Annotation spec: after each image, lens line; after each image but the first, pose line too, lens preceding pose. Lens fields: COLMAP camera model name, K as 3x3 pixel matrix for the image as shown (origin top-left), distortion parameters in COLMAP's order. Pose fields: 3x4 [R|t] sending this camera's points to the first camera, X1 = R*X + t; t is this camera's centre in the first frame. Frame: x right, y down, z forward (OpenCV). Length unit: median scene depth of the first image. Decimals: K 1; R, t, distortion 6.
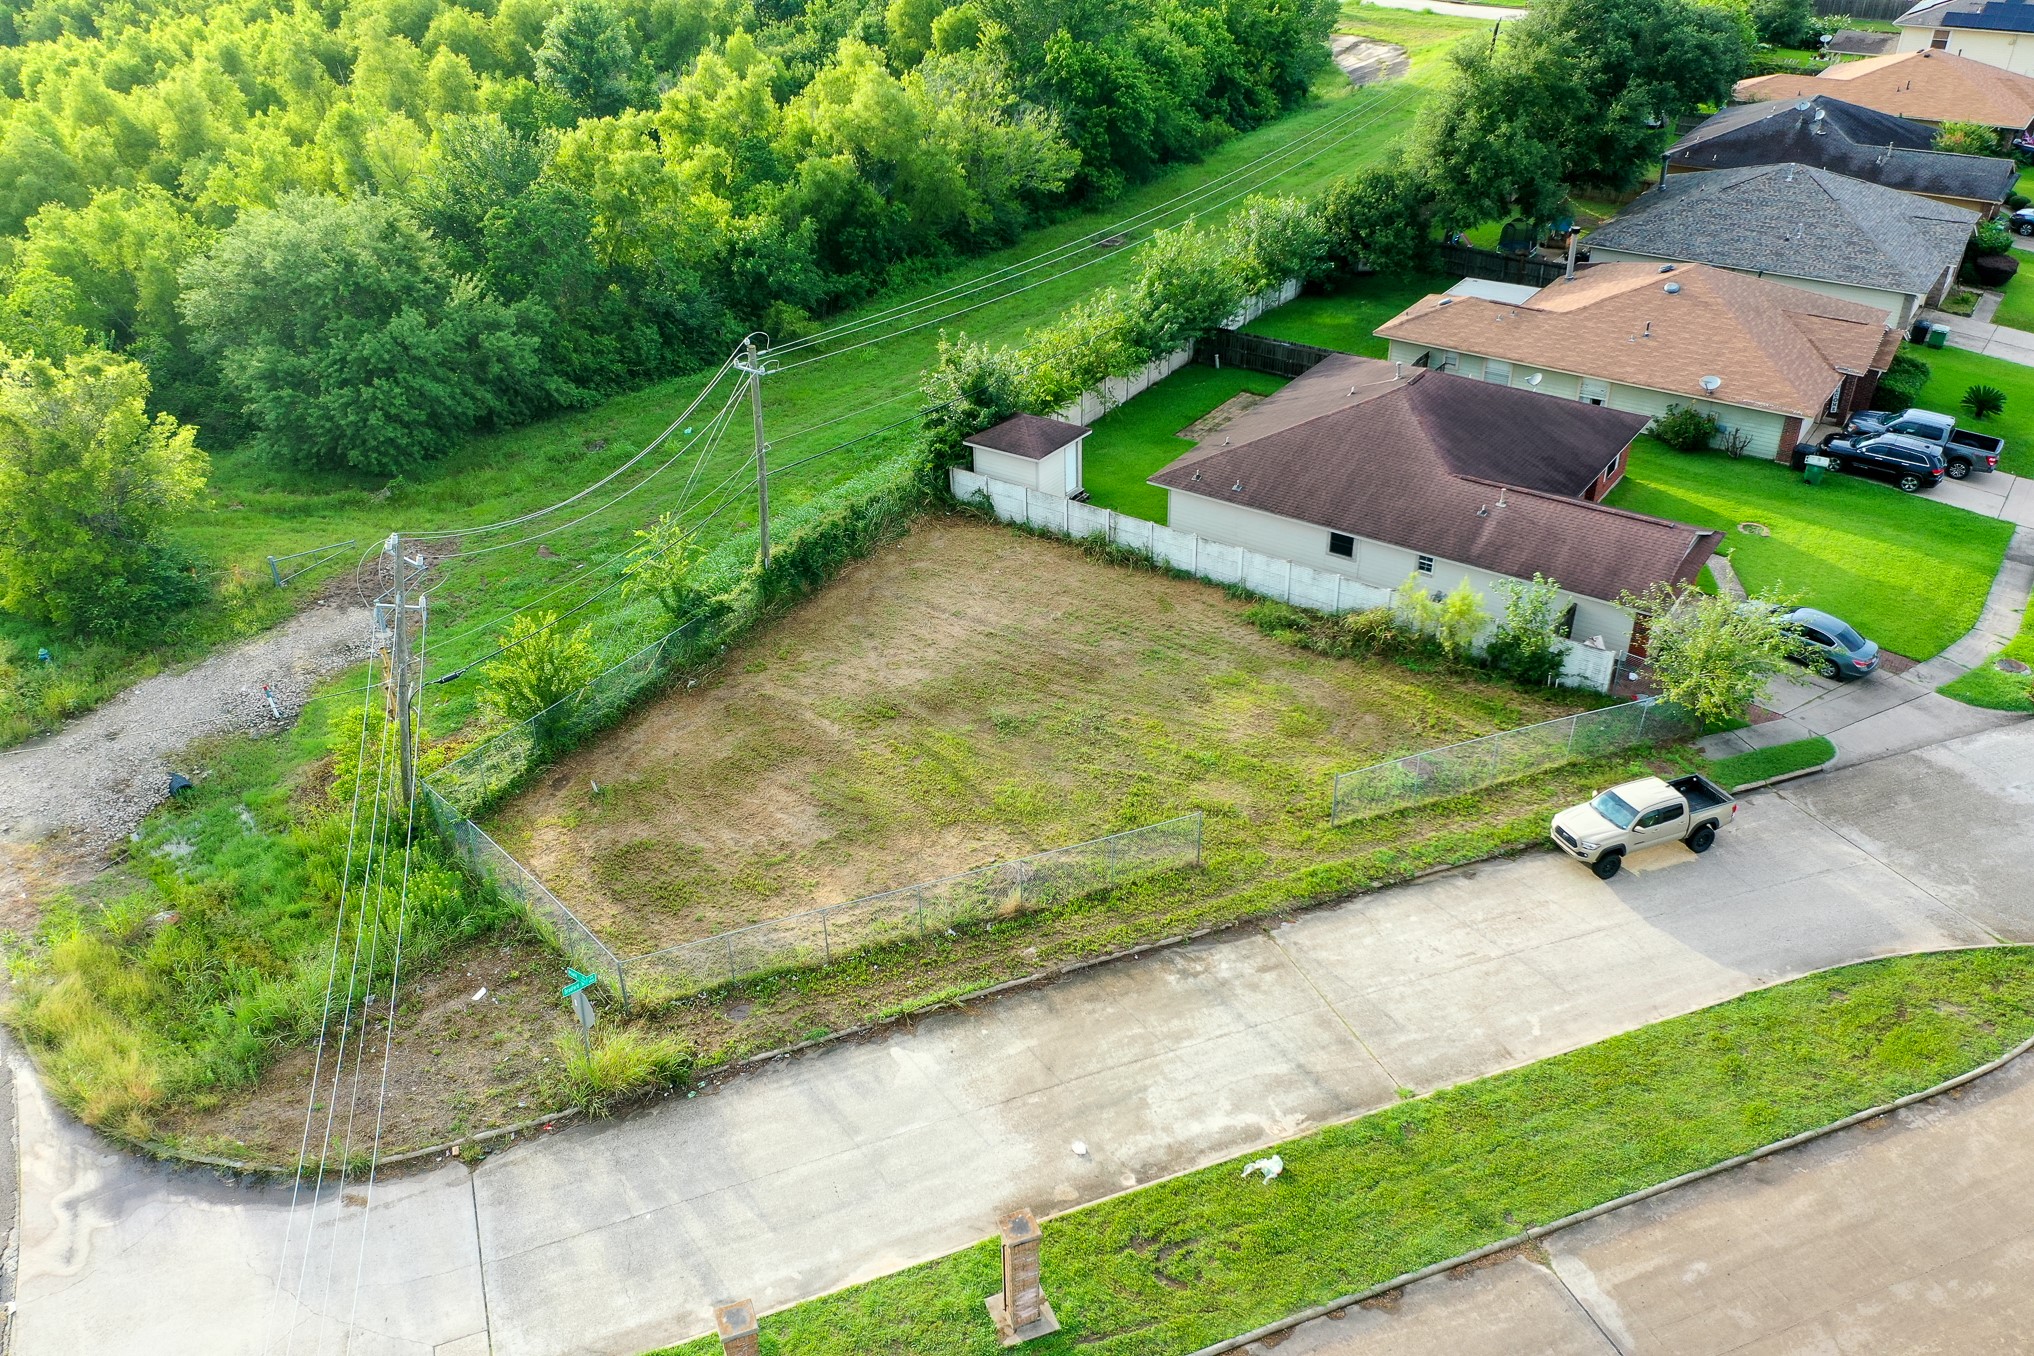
lens RADIAL K [[1603.9, 0, 1014.3], [0, 1603.9, 682.3], [0, 0, 1]] dist [0.010643, 0.001938]
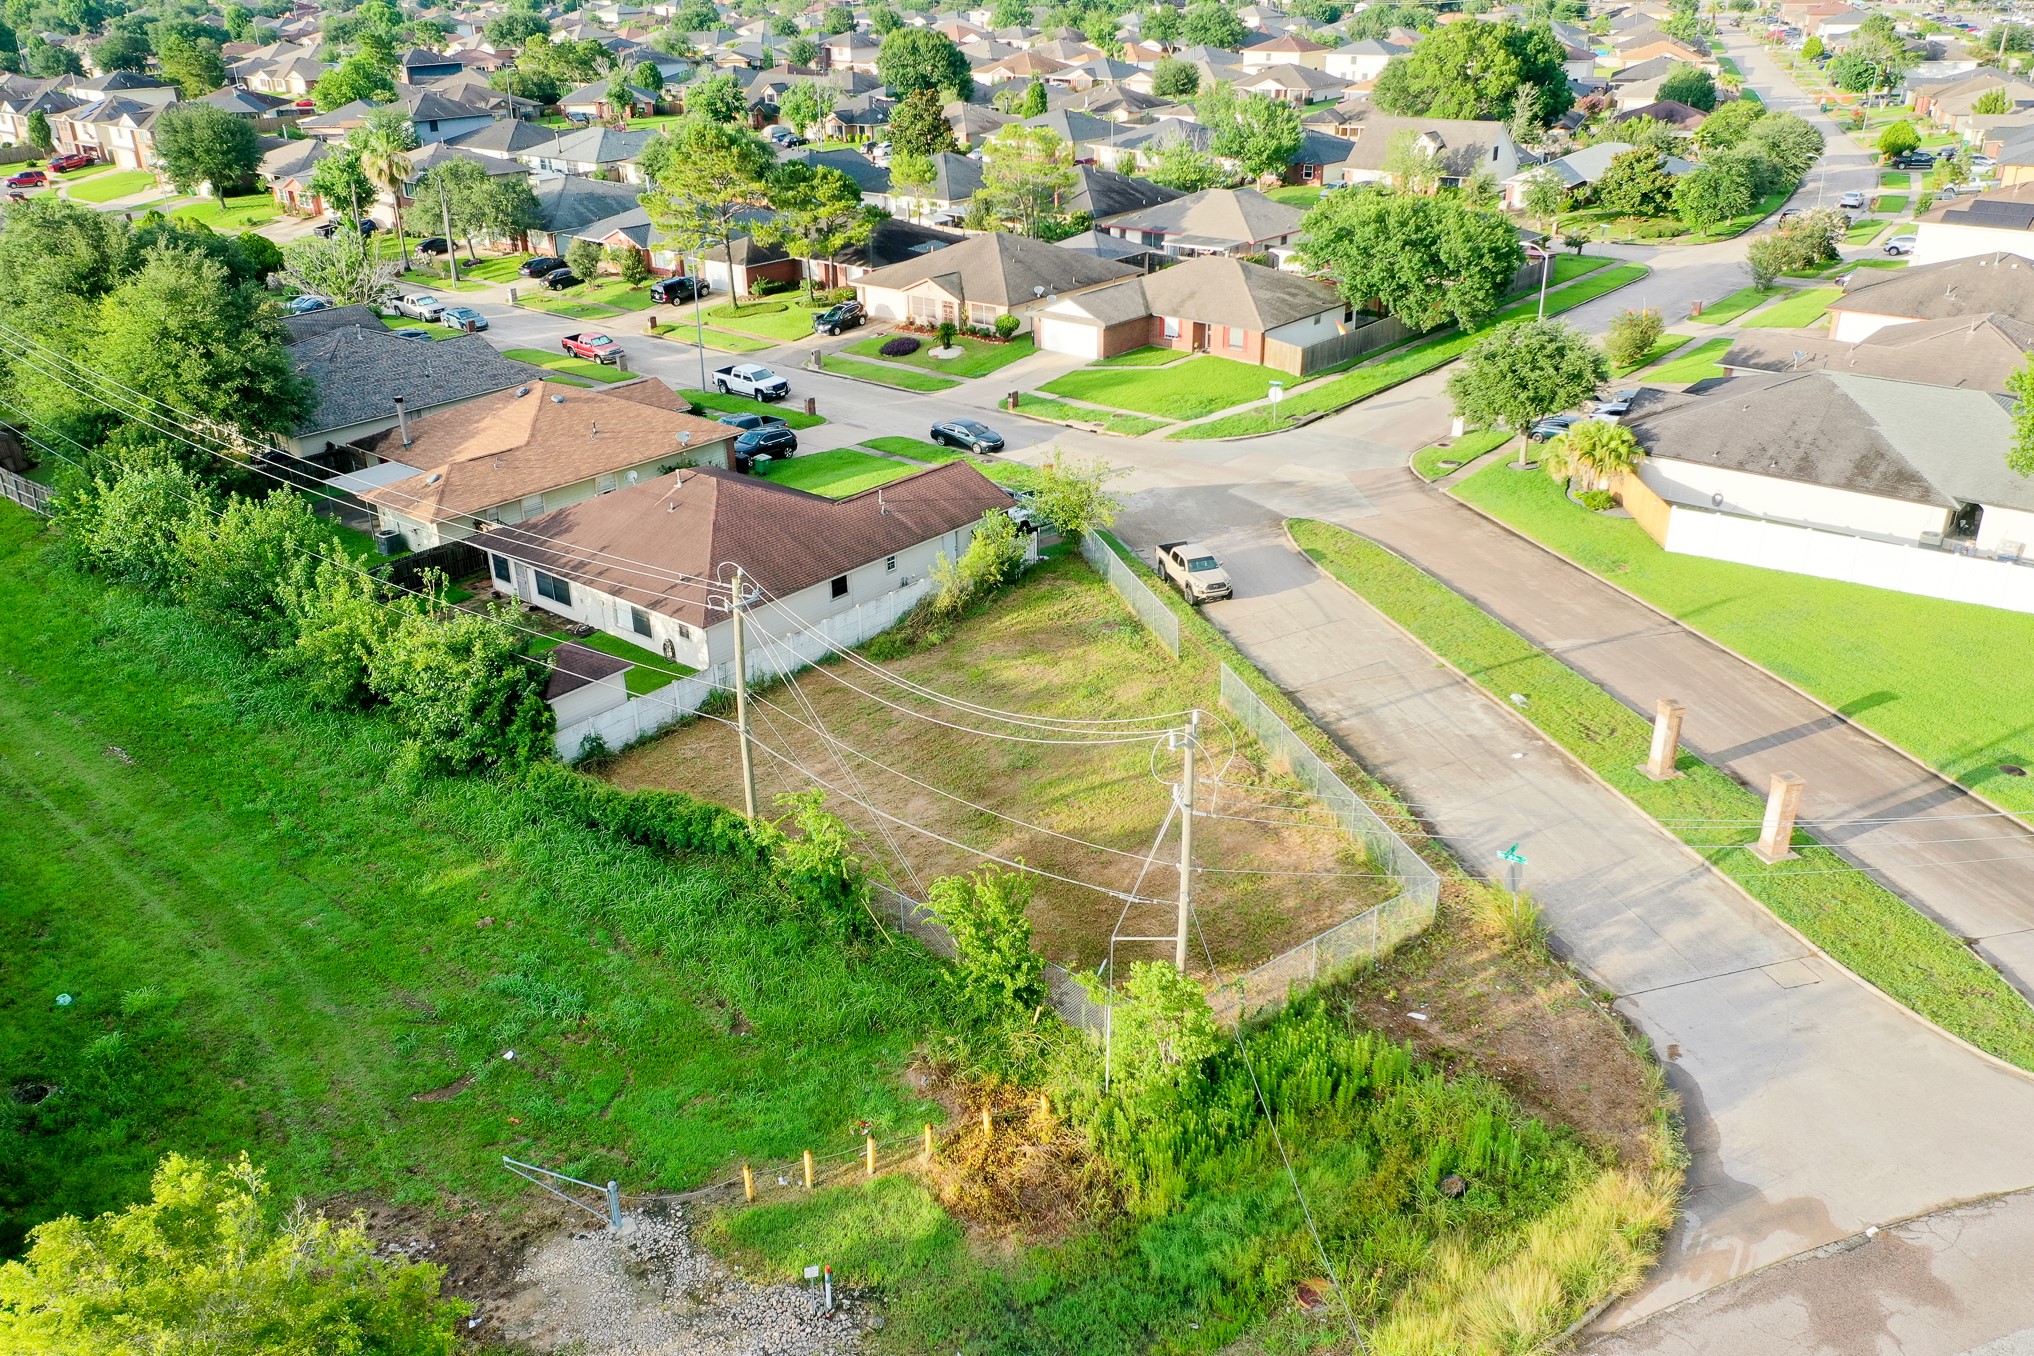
lens RADIAL K [[1603.9, 0, 1014.3], [0, 1603.9, 682.3], [0, 0, 1]] dist [0.010643, 0.001938]
pose [[0.087086, -0.404337, 0.910454, -0.953068], [0.533983, 0.790488, 0.299984, -0.339265], [-0.840998, 0.460043, 0.284749, 0.637395]]
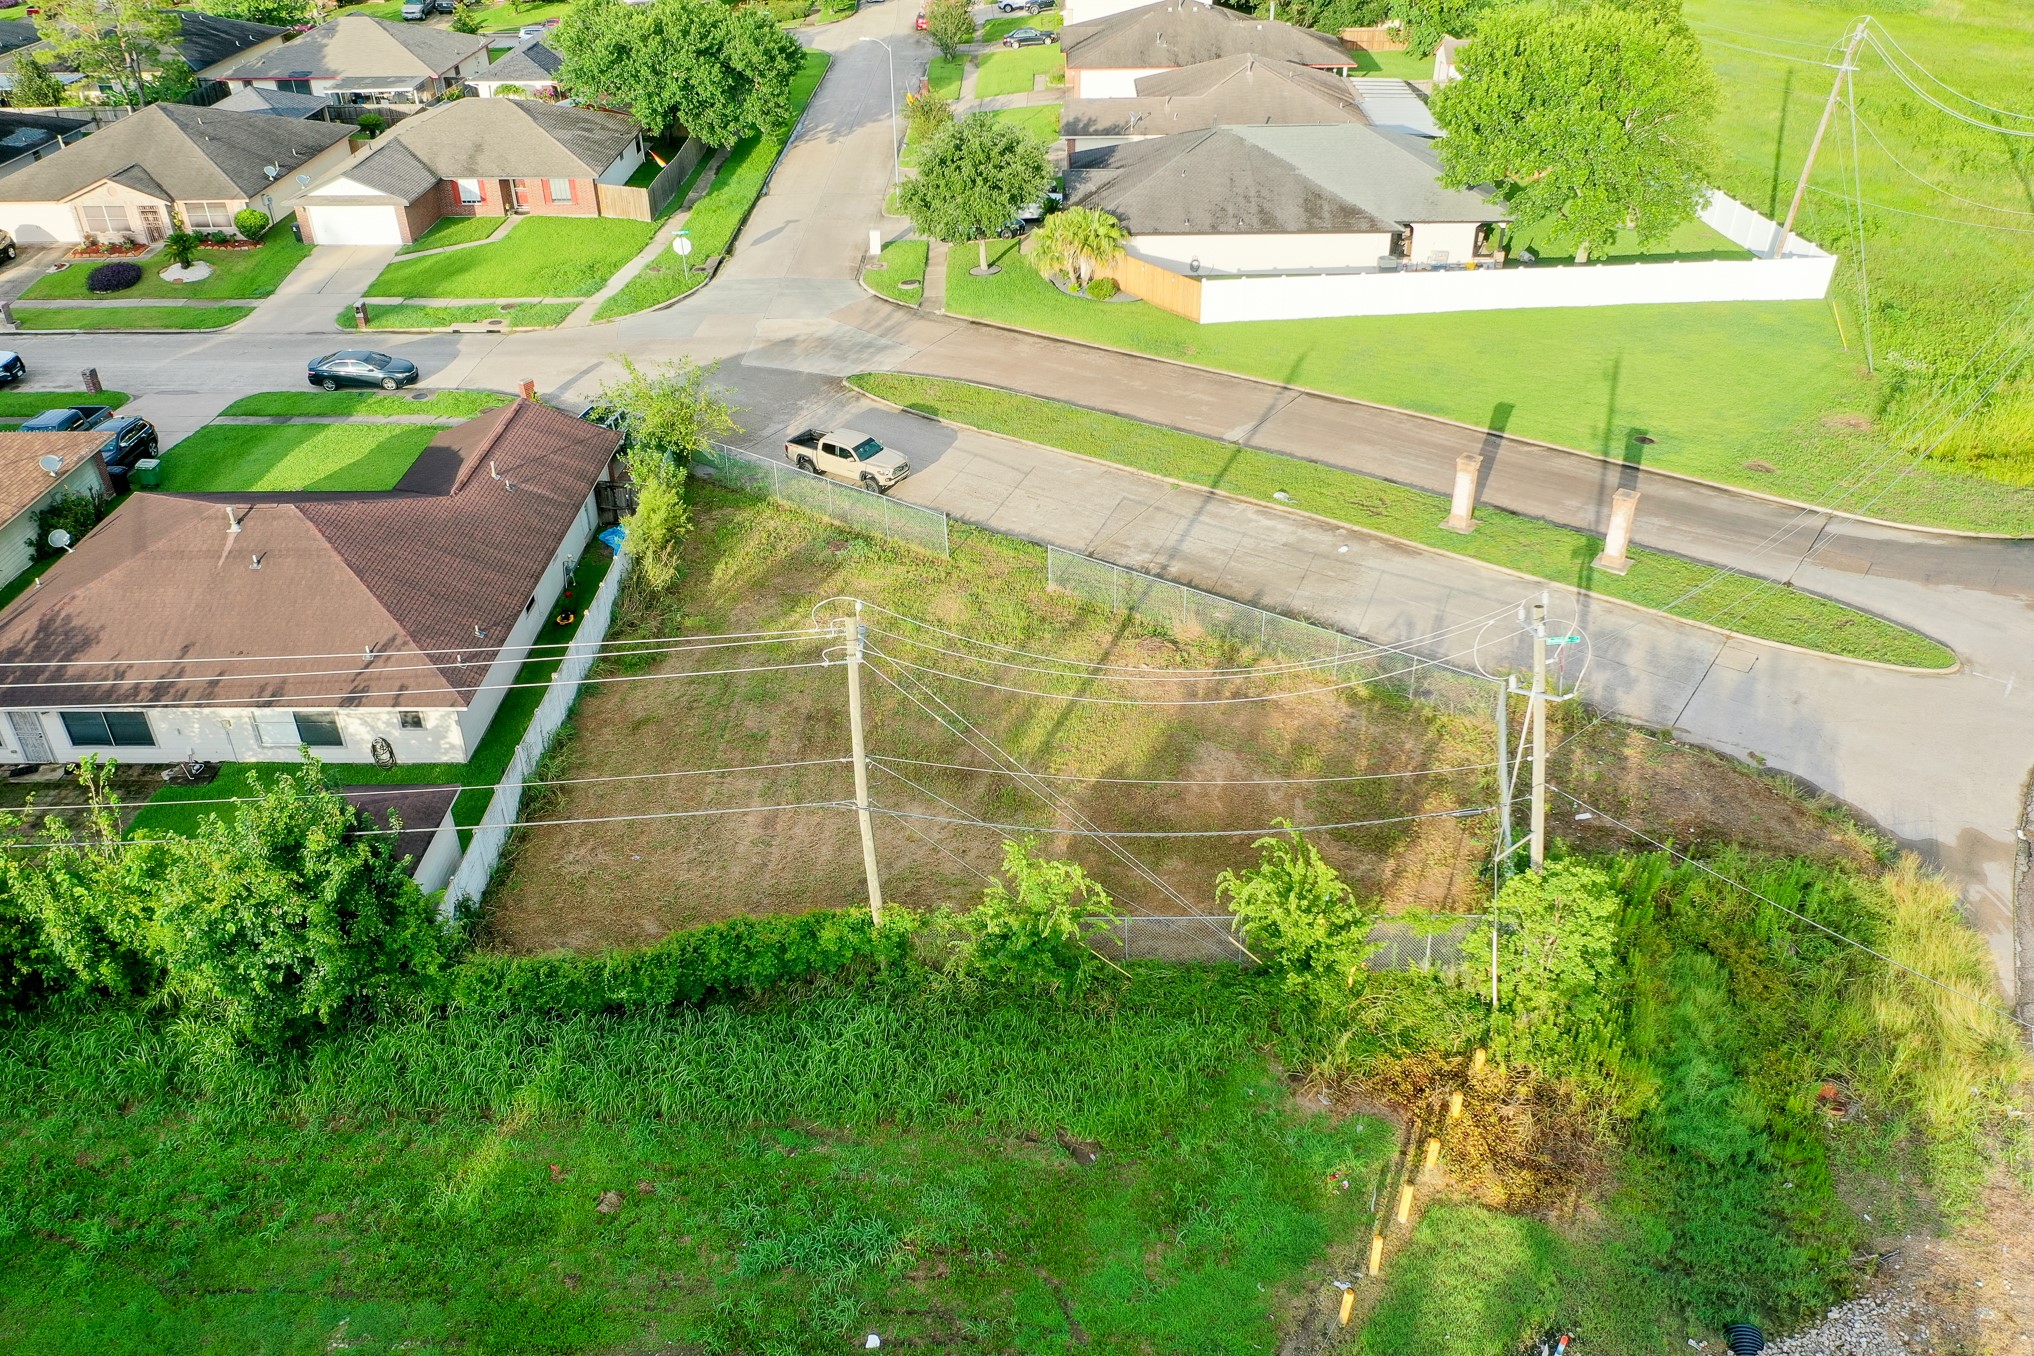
lens RADIAL K [[1603.9, 0, 1014.3], [0, 1603.9, 682.3], [0, 0, 1]] dist [0.010643, 0.001938]
pose [[-0.558101, -0.417558, 0.717055, -0.662377], [0.457483, 0.566112, 0.685731, -0.594372], [-0.692266, 0.710748, -0.124922, 1.034020]]
